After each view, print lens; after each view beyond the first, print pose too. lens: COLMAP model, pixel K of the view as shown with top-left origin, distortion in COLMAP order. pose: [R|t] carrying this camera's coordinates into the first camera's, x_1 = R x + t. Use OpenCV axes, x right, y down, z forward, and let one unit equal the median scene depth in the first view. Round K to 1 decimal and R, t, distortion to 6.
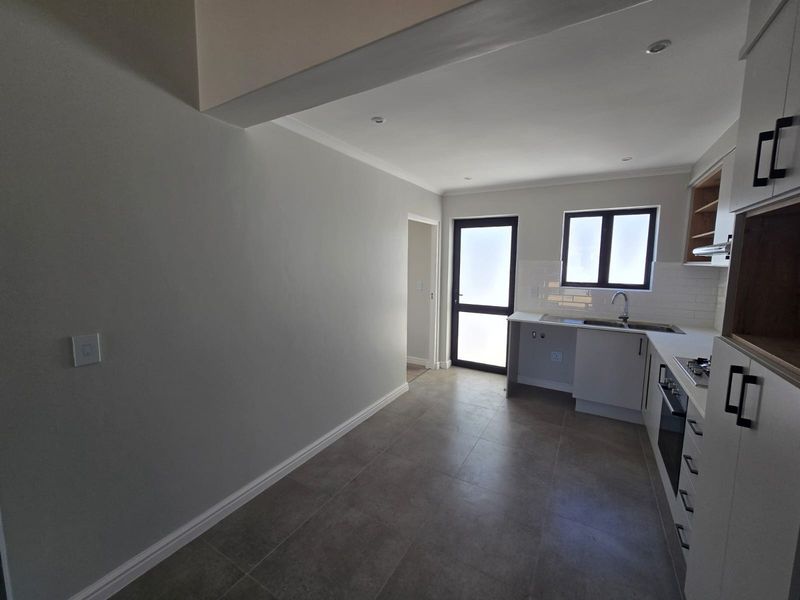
lens RADIAL K [[327.0, 0, 399.8], [0, 327.0, 294.4], [0, 0, 1]] dist [-0.001281, -0.000144]
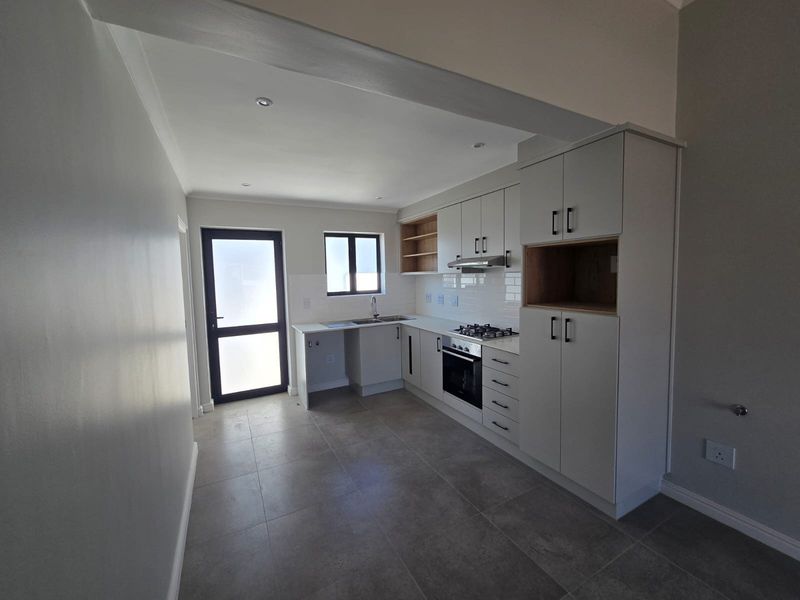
lens RADIAL K [[327.0, 0, 399.8], [0, 327.0, 294.4], [0, 0, 1]] dist [-0.001281, -0.000144]
pose [[0.513251, -0.074914, 0.854963, -0.373872], [0.117488, 0.992938, 0.016473, -0.022108], [-0.850159, 0.091993, 0.518428, 0.207350]]
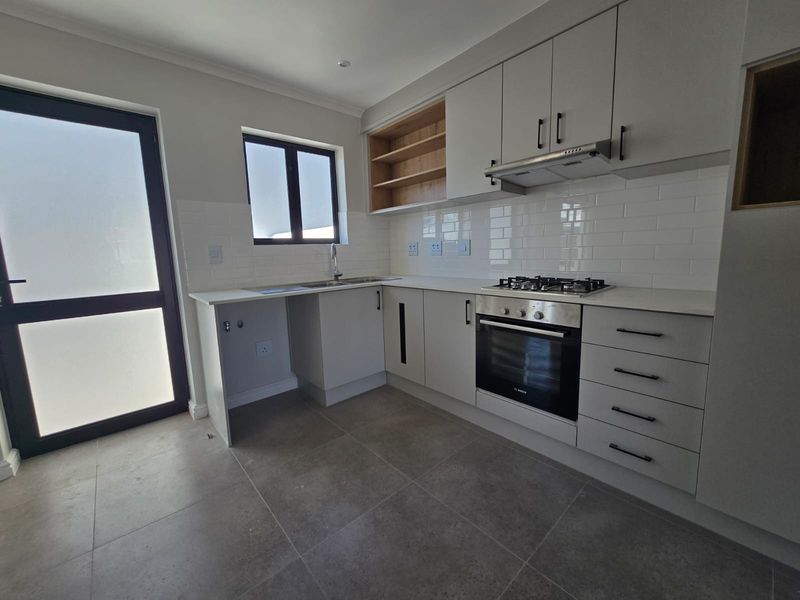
lens RADIAL K [[327.0, 0, 399.8], [0, 327.0, 294.4], [0, 0, 1]] dist [-0.001281, -0.000144]
pose [[0.301492, -0.145700, 0.942271, -0.064482], [0.134040, 0.984918, 0.109407, 0.046490], [-0.944000, 0.093316, 0.316474, 0.553053]]
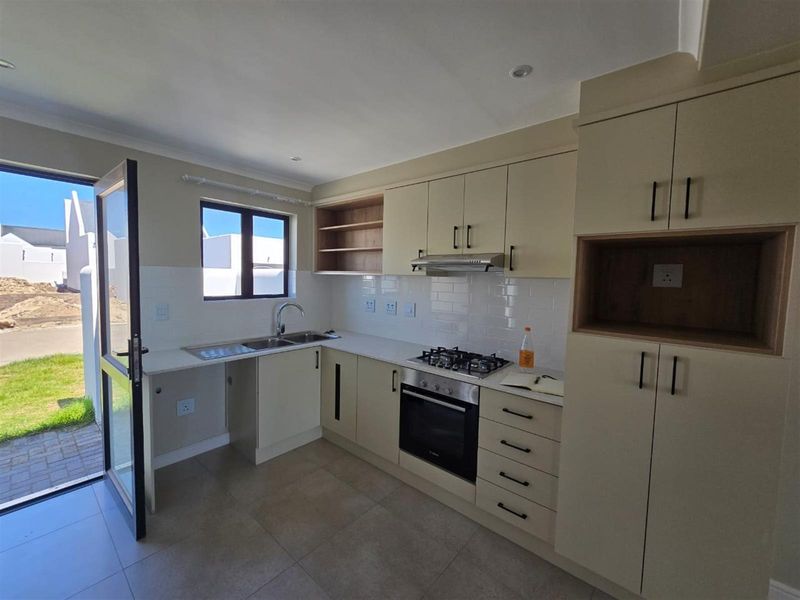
lens RADIAL K [[327.0, 0, 399.8], [0, 327.0, 294.4], [0, 0, 1]] dist [-0.001281, -0.000144]
pose [[0.161796, -0.058126, 0.985111, -0.126544], [0.082383, 0.995575, 0.045213, -0.043981], [-0.983379, 0.073841, 0.165868, 0.492741]]
